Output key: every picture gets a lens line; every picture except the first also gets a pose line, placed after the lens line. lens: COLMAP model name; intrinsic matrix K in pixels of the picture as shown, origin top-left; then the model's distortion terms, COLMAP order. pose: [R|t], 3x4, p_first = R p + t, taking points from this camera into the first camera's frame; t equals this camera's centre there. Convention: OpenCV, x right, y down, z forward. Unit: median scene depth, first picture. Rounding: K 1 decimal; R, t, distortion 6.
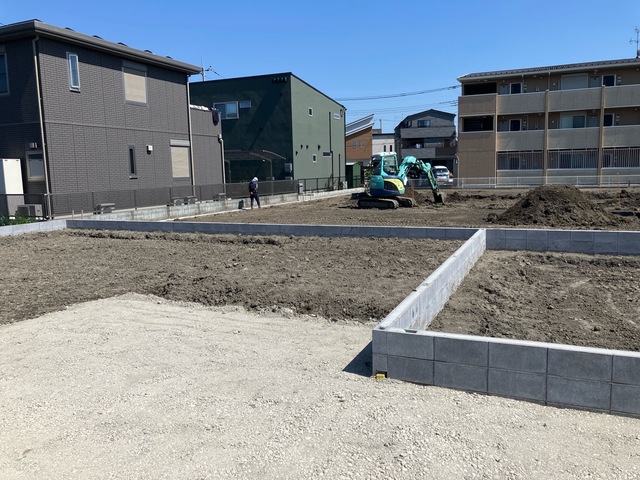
lens RADIAL K [[518.6, 0, 320.8], [0, 518.6, 240.9], [0, 0, 1]] dist [0.039932, -0.061012]
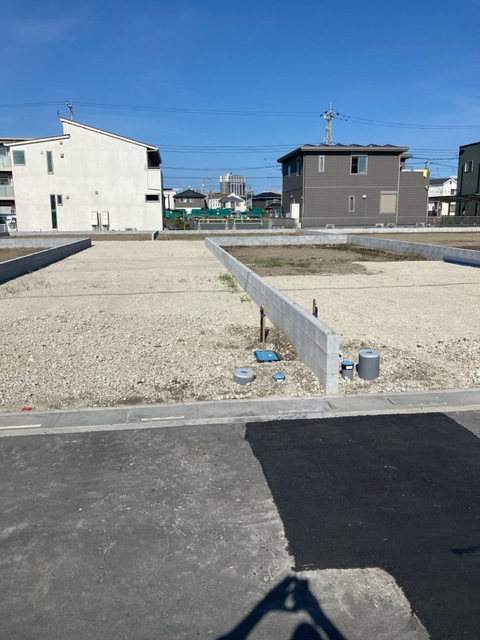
lens RADIAL K [[518.6, 0, 238.2], [0, 518.6, 316.9], [0, 0, 1]] dist [0.039932, -0.061012]
pose [[0.487349, 0.187985, -0.852732, 1.428083], [-0.120180, 0.981699, 0.147731, 0.035931], [0.864897, 0.030485, 0.501022, -0.428239]]
